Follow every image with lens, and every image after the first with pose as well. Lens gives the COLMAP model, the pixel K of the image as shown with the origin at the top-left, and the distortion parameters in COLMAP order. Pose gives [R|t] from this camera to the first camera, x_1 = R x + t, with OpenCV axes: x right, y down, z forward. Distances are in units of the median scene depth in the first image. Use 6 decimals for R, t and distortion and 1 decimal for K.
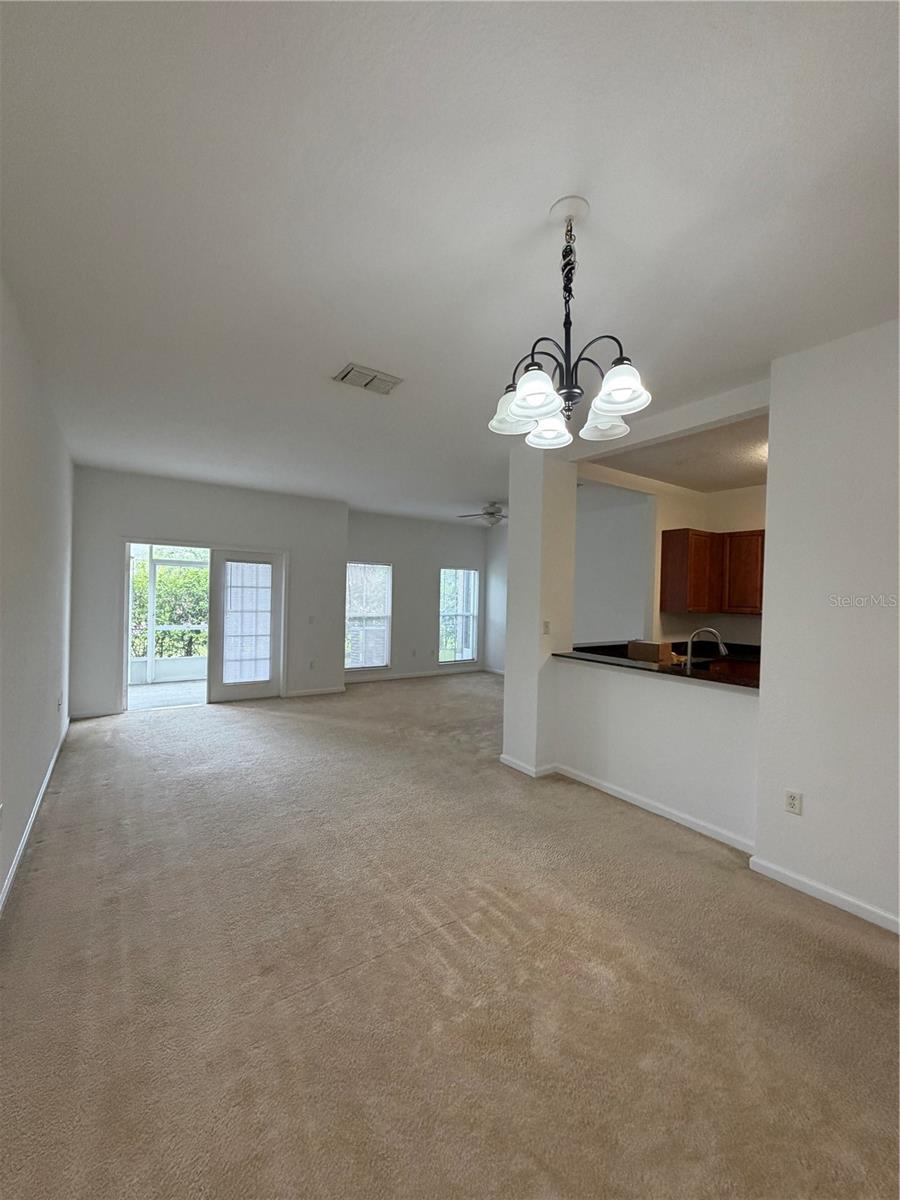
lens RADIAL K [[481.9, 0, 450.0], [0, 481.9, 600.0], [0, 0, 1]] dist [-0.000948, -0.000212]
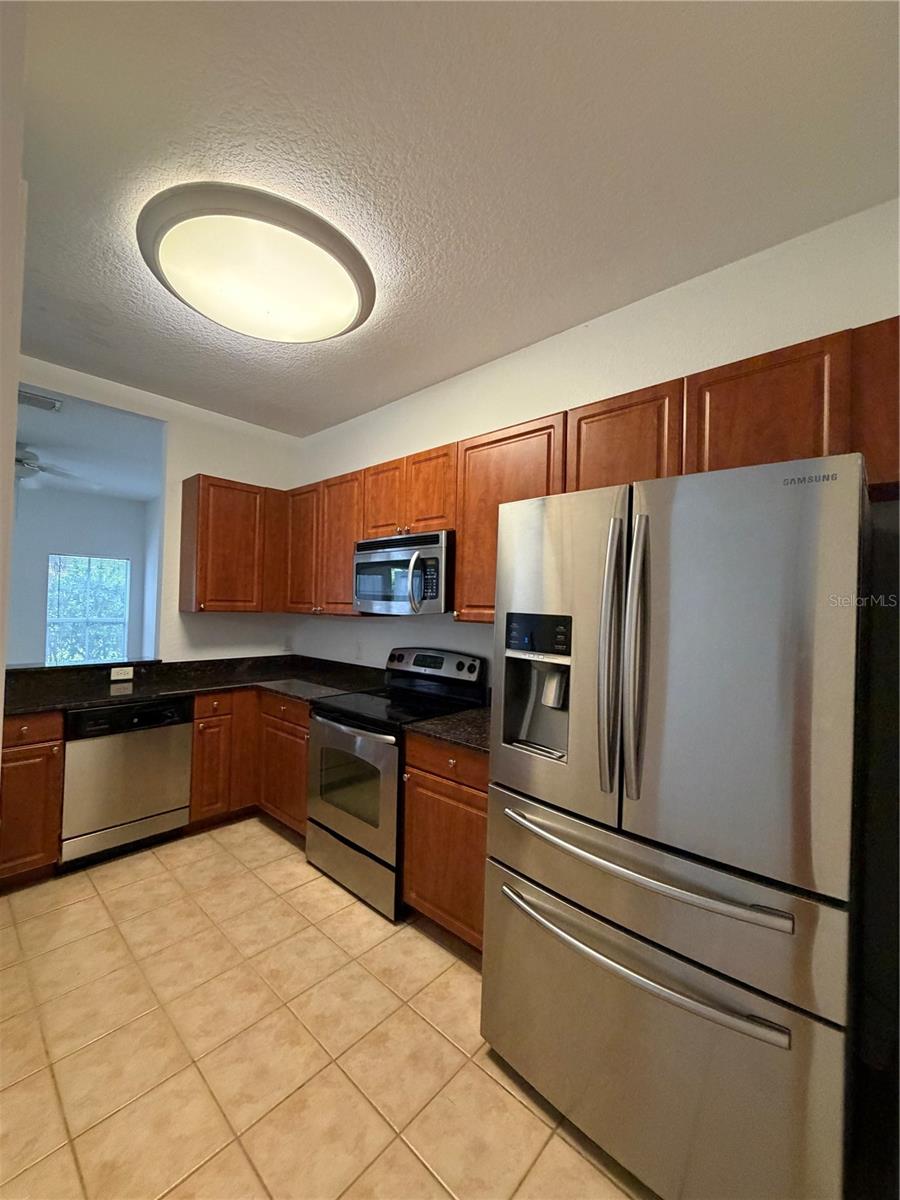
lens RADIAL K [[476.0, 0, 445.8], [0, 476.0, 606.1], [0, 0, 1]] dist [0.000087, 0.000025]
pose [[0.971196, 0.002973, 0.238264, 0.827894], [-0.002401, 0.999993, -0.002691, 0.026220], [-0.238270, 0.002041, 0.971197, 0.411527]]
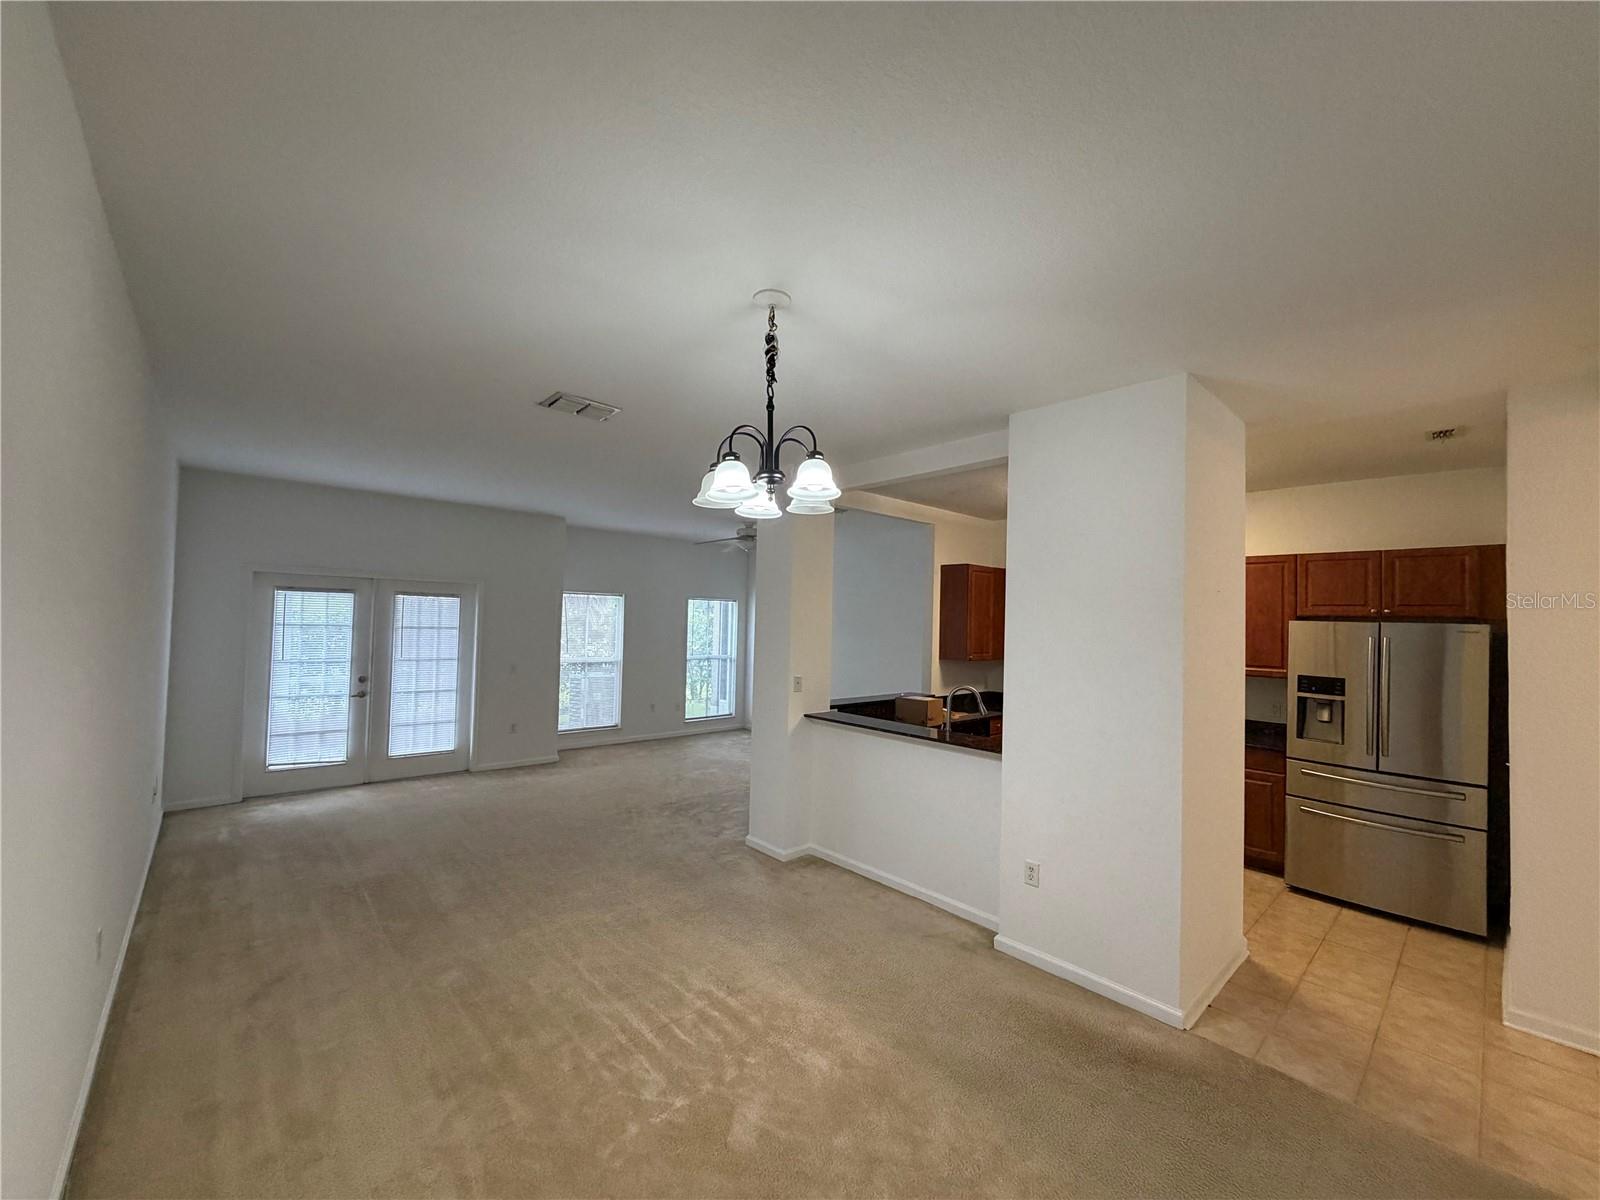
lens RADIAL K [[642.6, 0, 804.6], [0, 642.6, 604.8], [0, 0, 1]] dist [-0.000948, -0.000212]
pose [[0.990677, 0.004338, 0.136164, 0.055157], [0.000211, 0.999443, -0.033377, -0.046206], [-0.136233, 0.033094, 0.990124, -0.141829]]
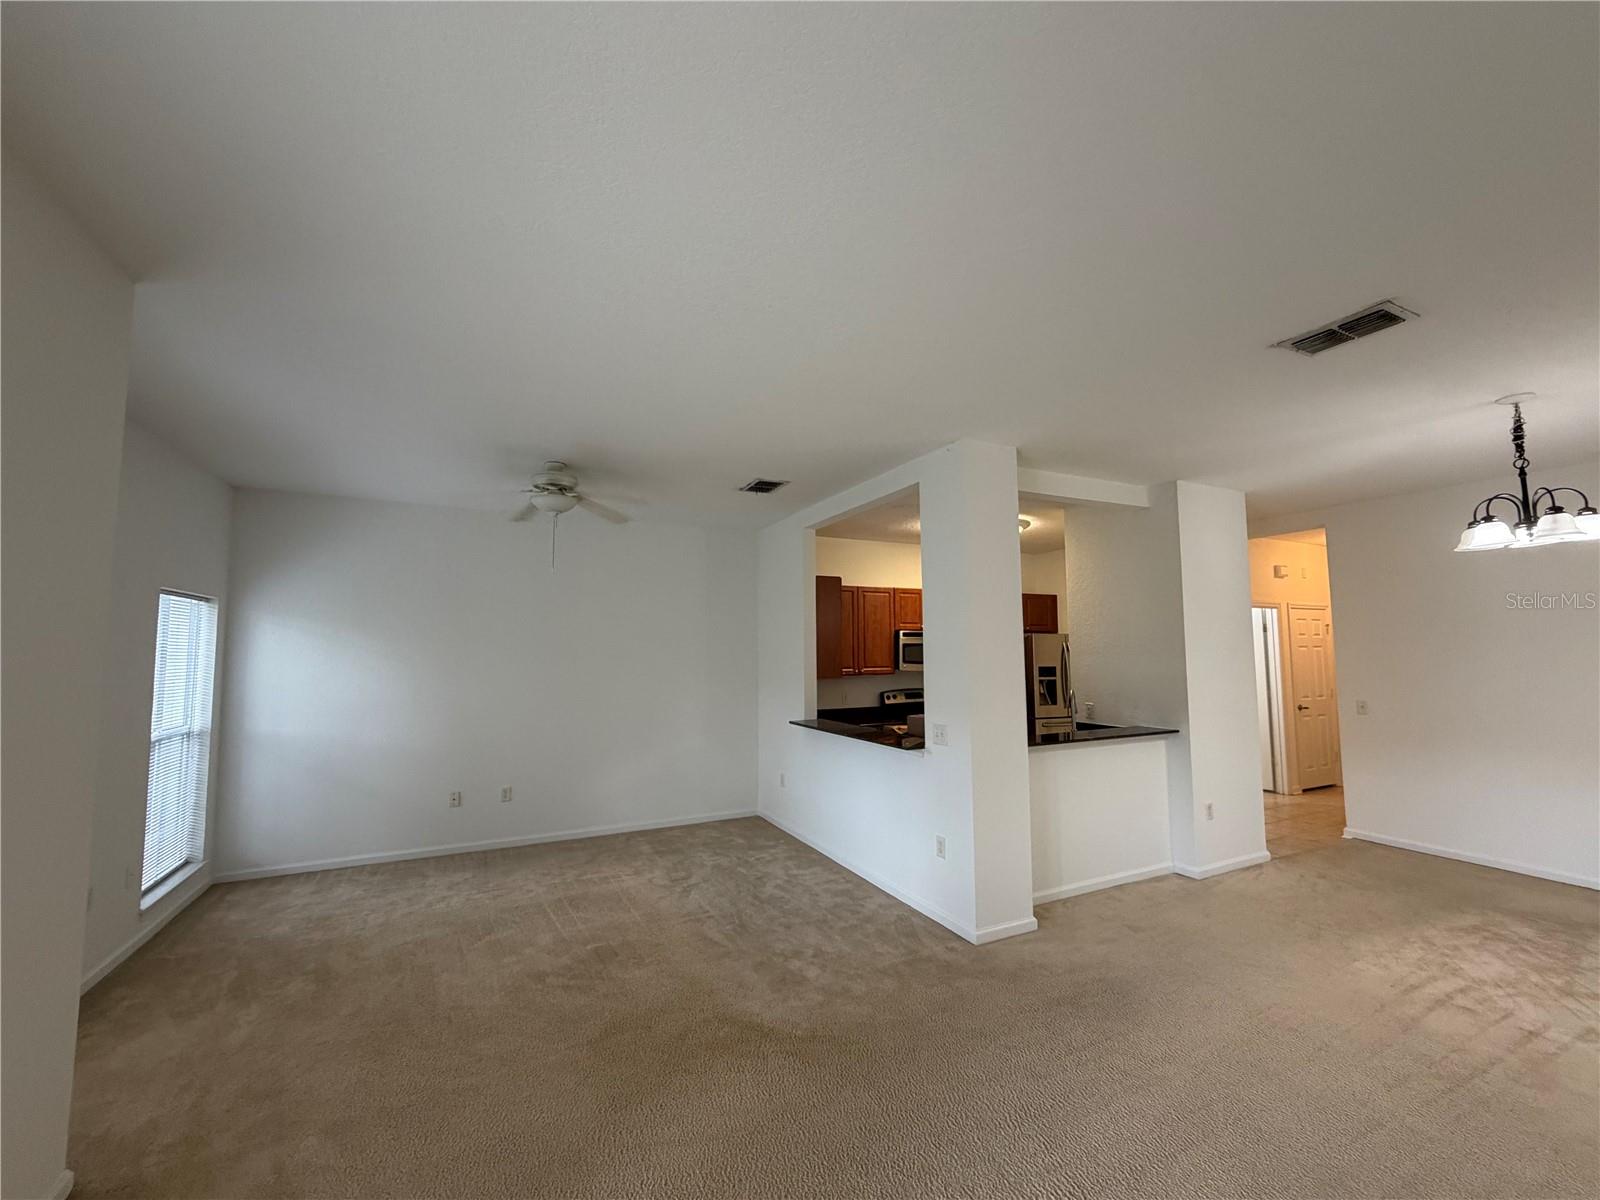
lens RADIAL K [[634.6, 0, 755.7], [0, 634.6, 603.3], [0, 0, 1]] dist [0.000087, 0.000025]
pose [[0.150870, 0.051621, 0.987205, -0.794490], [0.017476, 0.998340, -0.054874, -0.056319], [-0.988399, 0.025531, 0.149717, 1.229523]]
